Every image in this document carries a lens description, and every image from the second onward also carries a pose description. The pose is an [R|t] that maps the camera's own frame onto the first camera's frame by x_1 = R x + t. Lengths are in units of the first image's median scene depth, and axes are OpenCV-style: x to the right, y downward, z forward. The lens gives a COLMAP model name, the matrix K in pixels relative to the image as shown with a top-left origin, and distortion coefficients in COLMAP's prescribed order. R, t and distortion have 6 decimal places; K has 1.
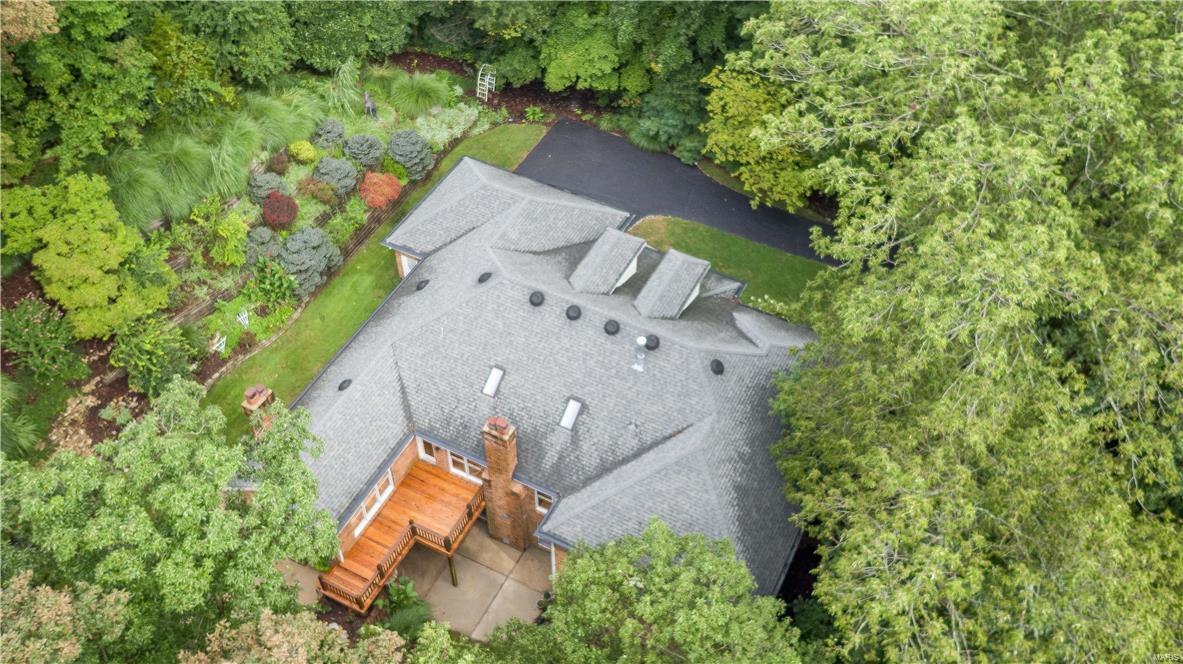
lens RADIAL K [[1049.7, 0, 591.5], [0, 1049.7, 332.0], [0, 0, 1]] dist [0.042982, -0.005331]
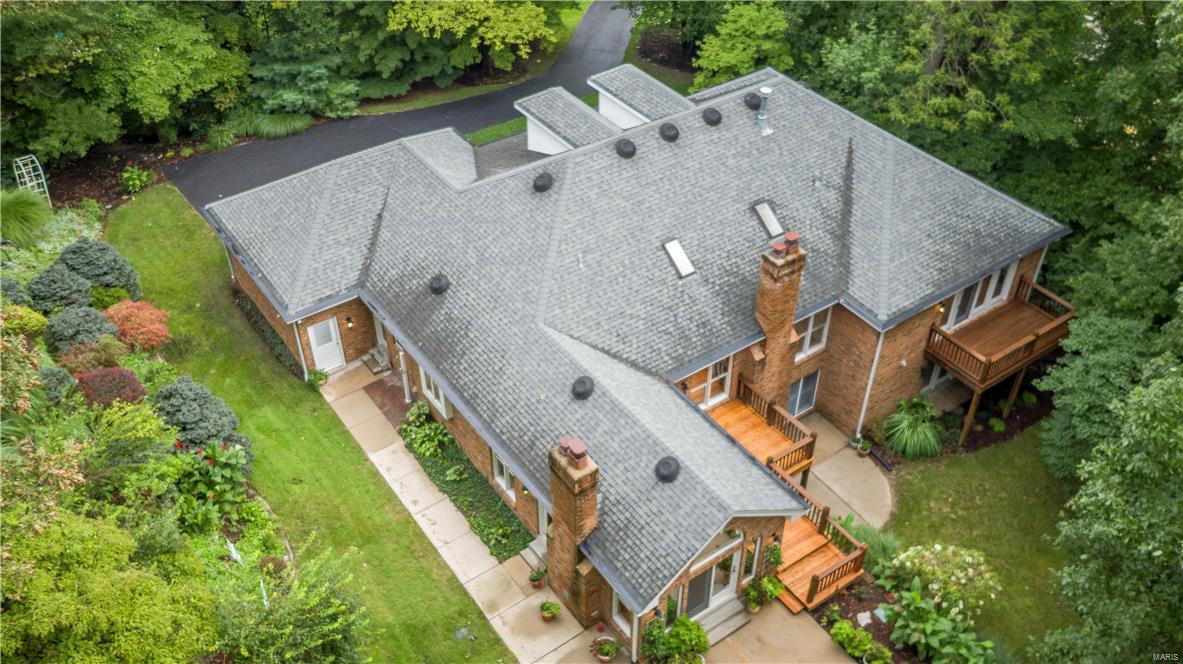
lens RADIAL K [[1049.7, 0, 591.5], [0, 1049.7, 332.0], [0, 0, 1]] dist [0.042982, -0.005331]
pose [[0.464586, -0.577244, 0.671528, -0.645785], [0.661188, 0.730573, 0.170566, -0.080627], [-0.589059, 0.364764, 0.721081, 0.530480]]
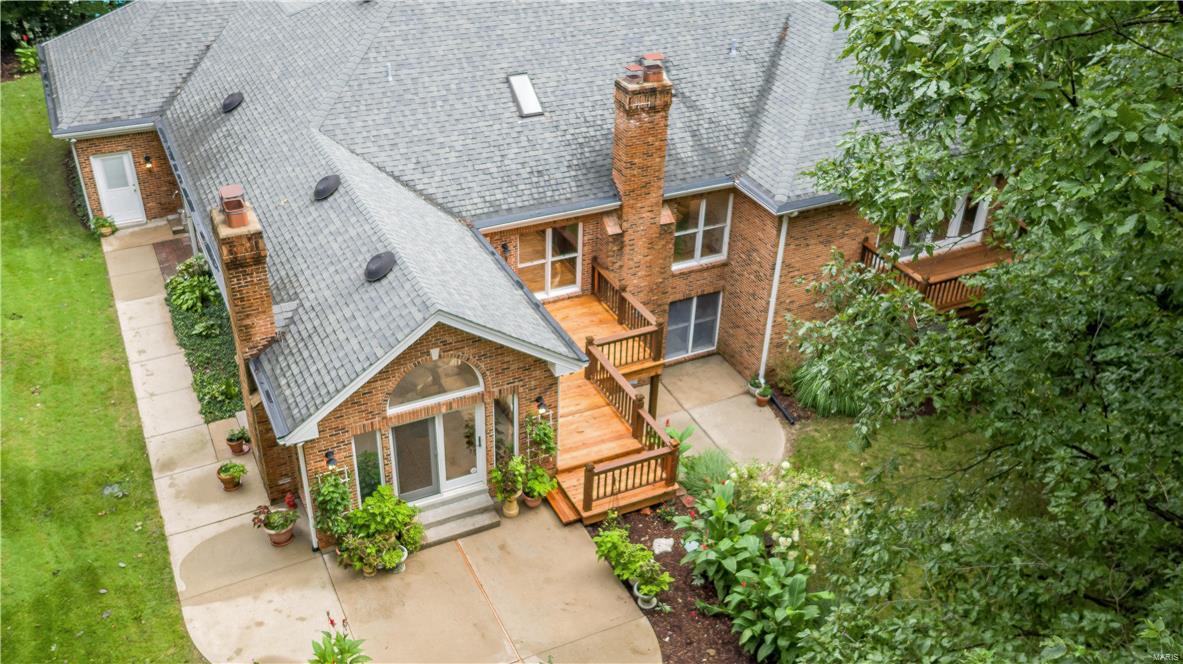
lens RADIAL K [[1049.7, 0, 591.5], [0, 1049.7, 332.0], [0, 0, 1]] dist [0.042982, -0.005331]
pose [[0.598603, -0.421905, 0.680934, -0.523149], [0.579212, 0.815167, -0.004105, 0.177941], [-0.553342, 0.396862, 0.732334, 0.611278]]
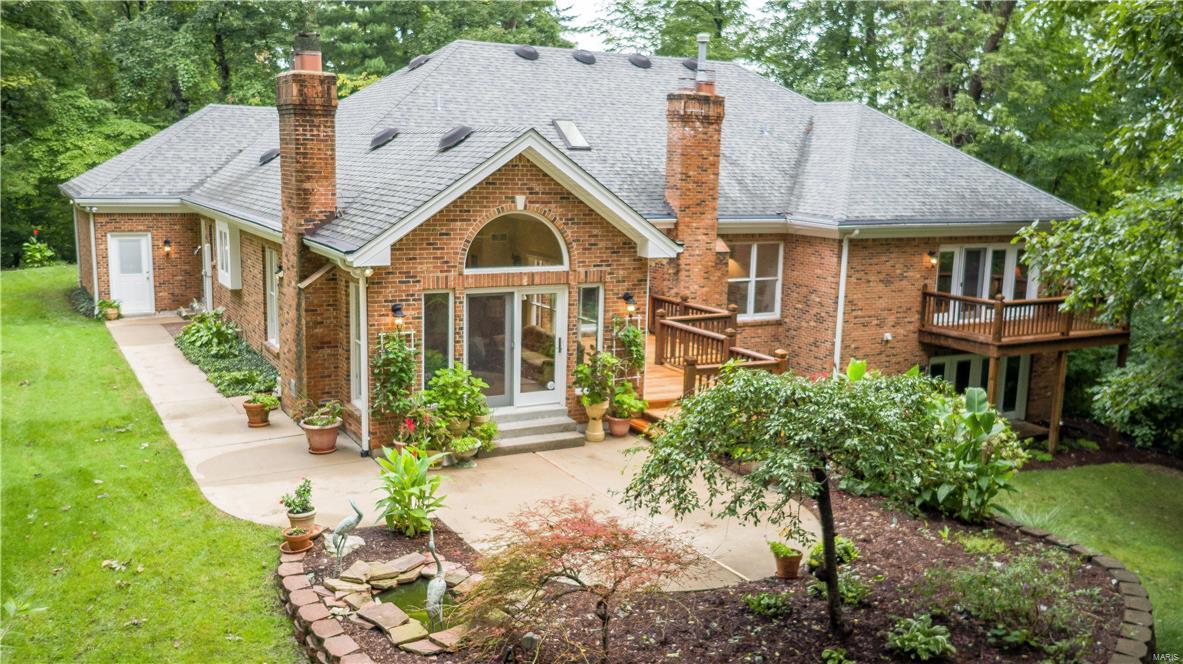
lens RADIAL K [[1049.7, 0, 591.5], [0, 1049.7, 332.0], [0, 0, 1]] dist [0.042982, -0.005331]
pose [[0.558716, -0.132200, 0.818755, -0.575661], [0.604279, 0.741061, -0.292703, 0.303964], [-0.568052, 0.658294, 0.493929, 0.784985]]
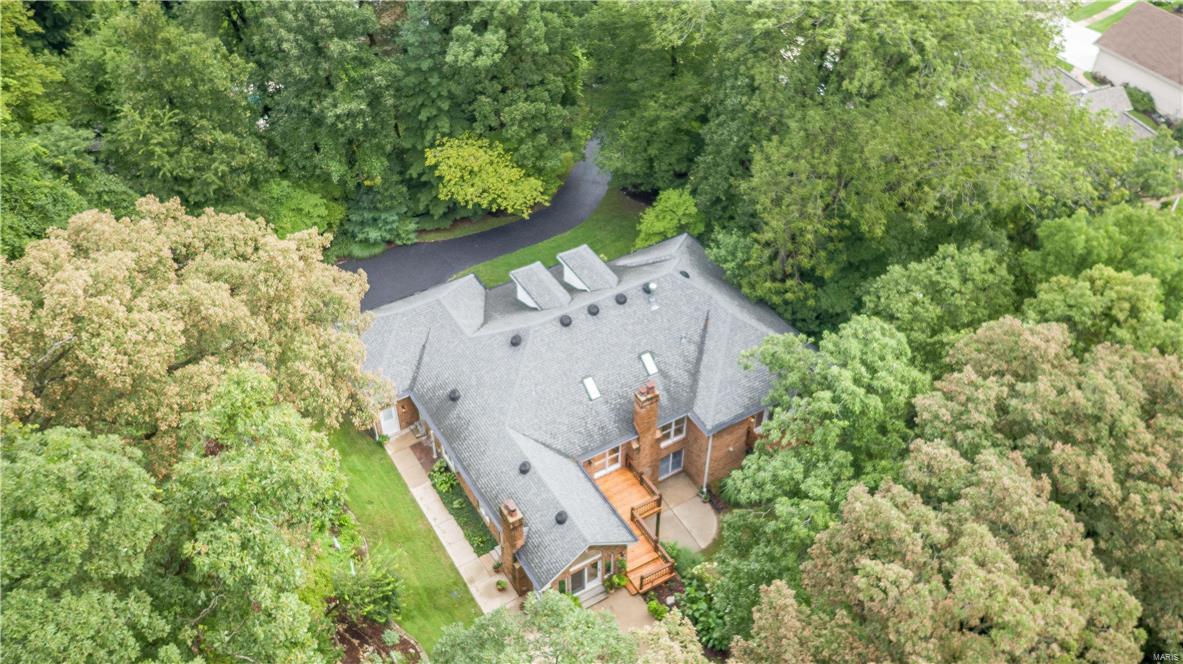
lens RADIAL K [[1049.7, 0, 591.5], [0, 1049.7, 332.0], [0, 0, 1]] dist [0.042982, -0.005331]
pose [[0.529056, -0.577947, 0.621351, -0.849628], [0.633278, 0.756294, 0.164253, -0.214603], [-0.564854, 0.306589, 0.766122, 0.003964]]
